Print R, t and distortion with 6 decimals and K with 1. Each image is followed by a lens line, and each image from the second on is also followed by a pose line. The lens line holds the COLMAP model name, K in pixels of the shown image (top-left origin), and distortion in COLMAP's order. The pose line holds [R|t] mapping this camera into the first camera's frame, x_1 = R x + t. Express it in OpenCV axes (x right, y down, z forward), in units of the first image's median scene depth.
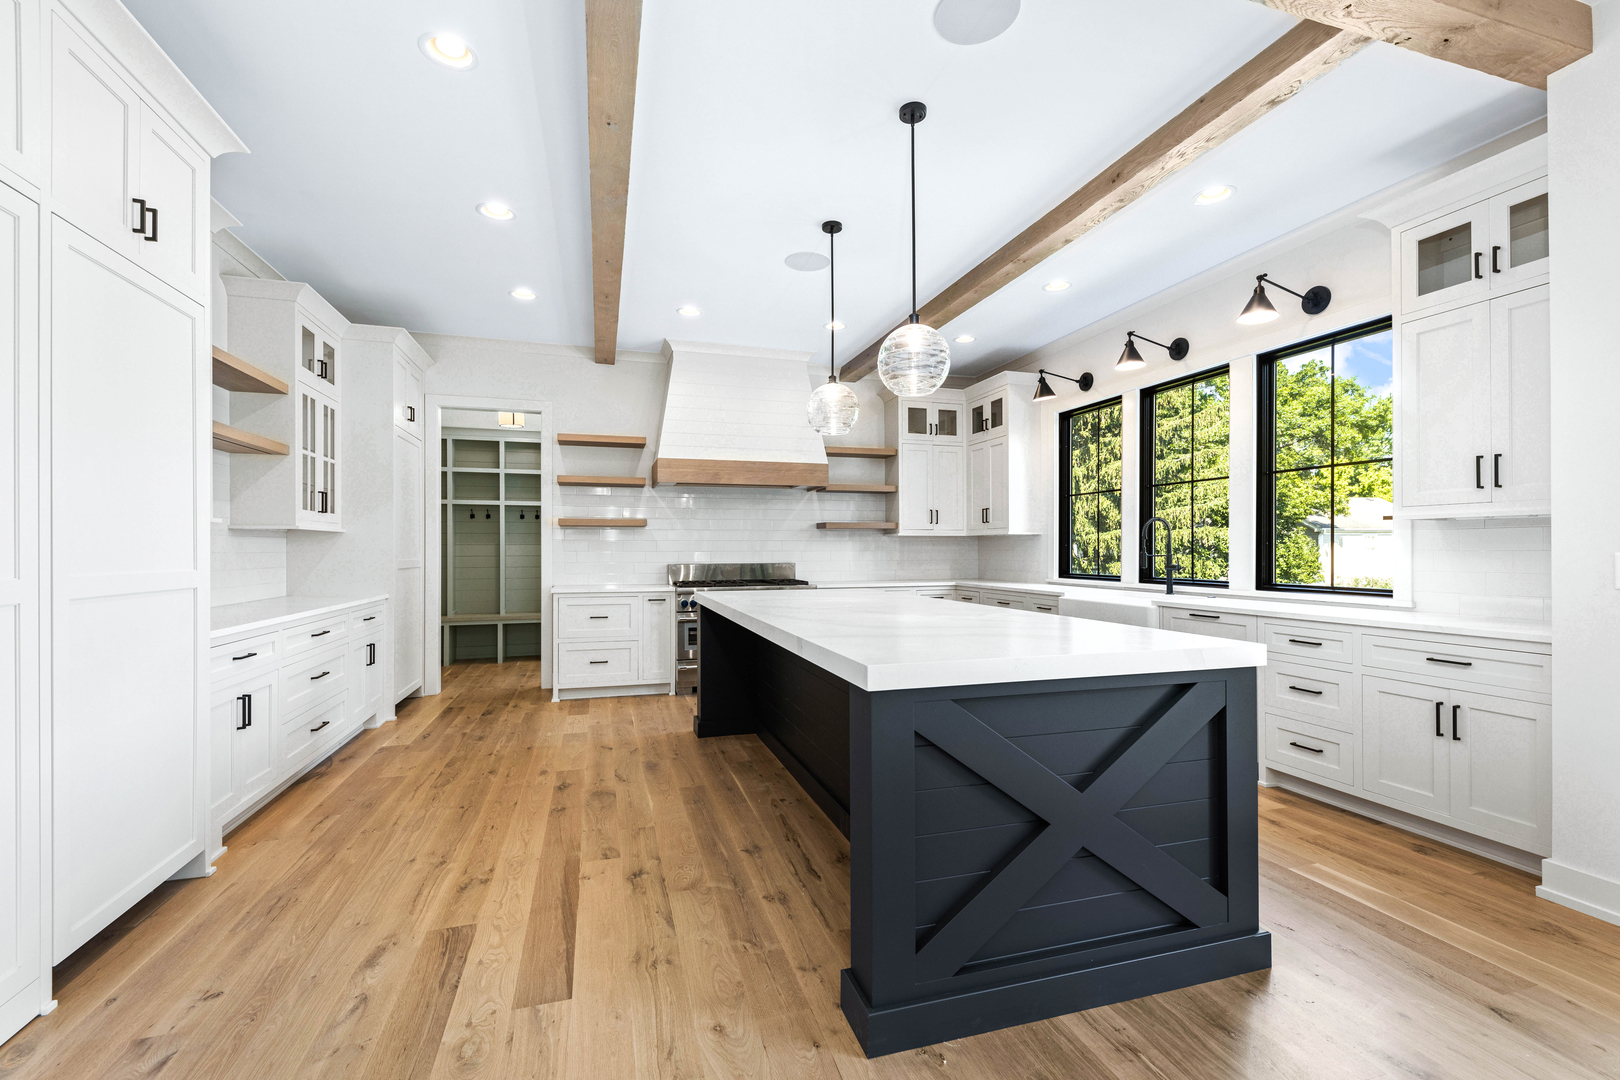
lens RADIAL K [[678.8, 0, 800.8], [0, 678.8, 551.4], [0, 0, 1]] dist [0.002894, -0.000016]
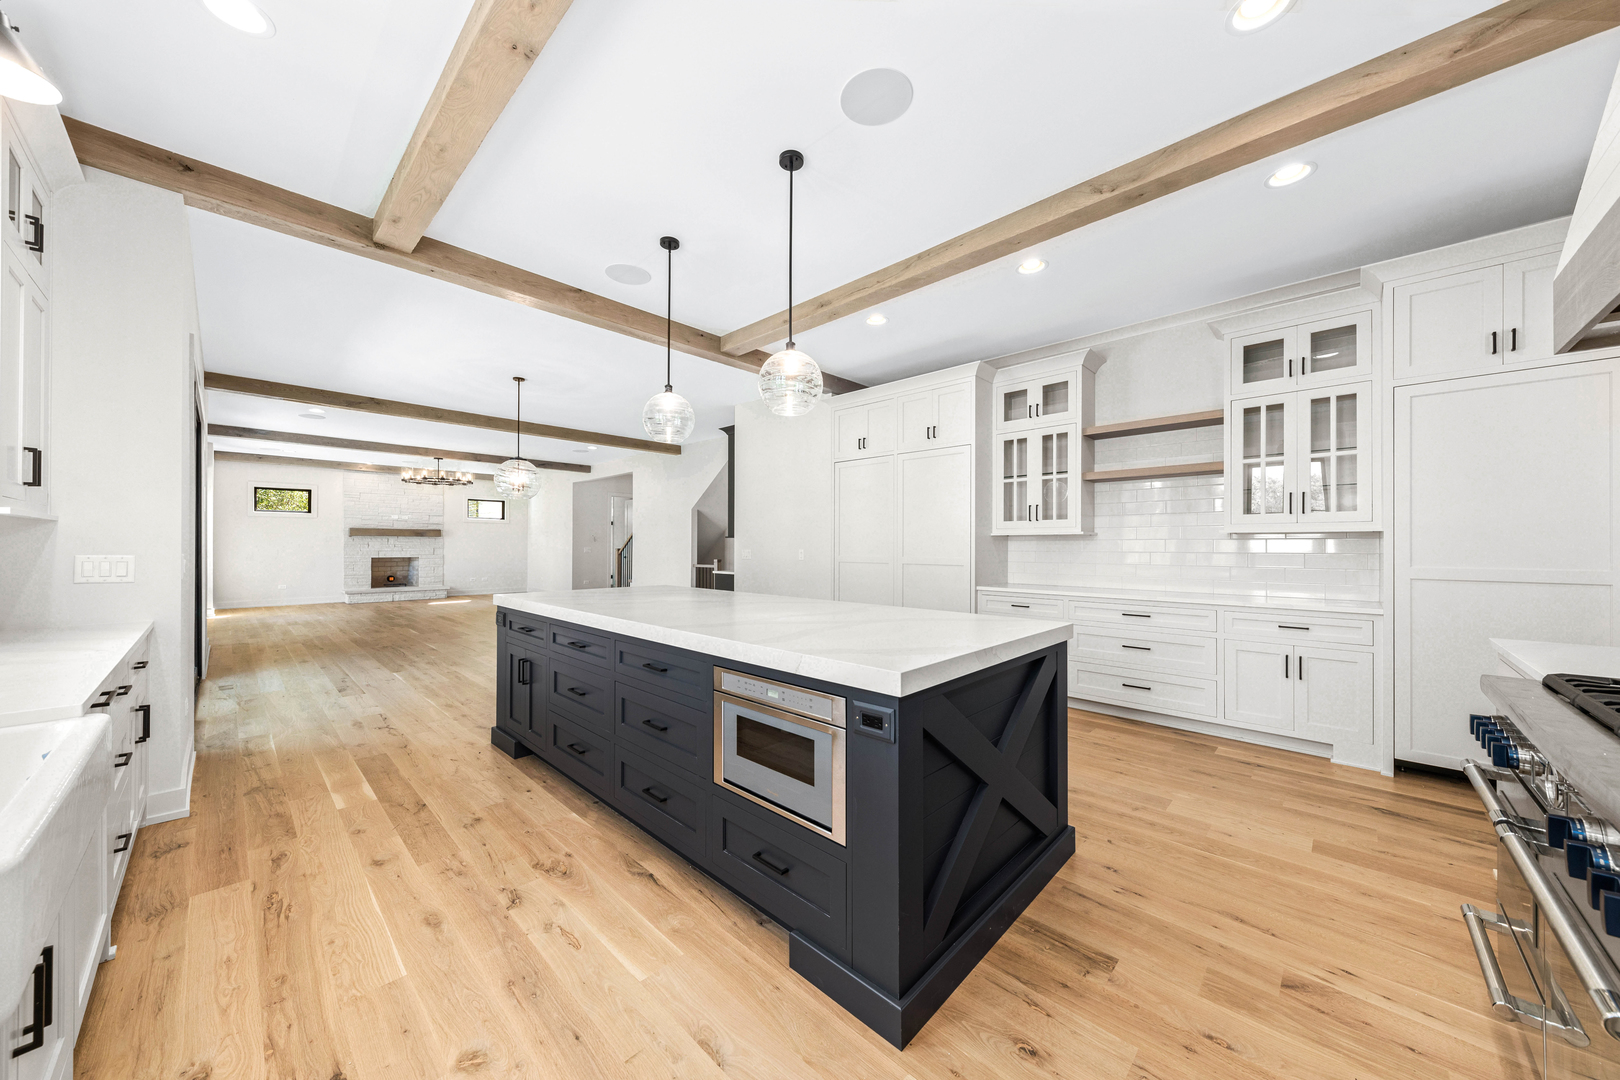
lens RADIAL K [[561.6, 0, 803.1], [0, 561.6, 542.8], [0, 0, 1]] dist [0.011809, -0.000013]
pose [[-0.874148, -0.003312, -0.485649, 0.294666], [-0.003687, 0.999993, -0.000183, -0.012074], [0.485646, 0.001631, -0.874154, 1.282630]]
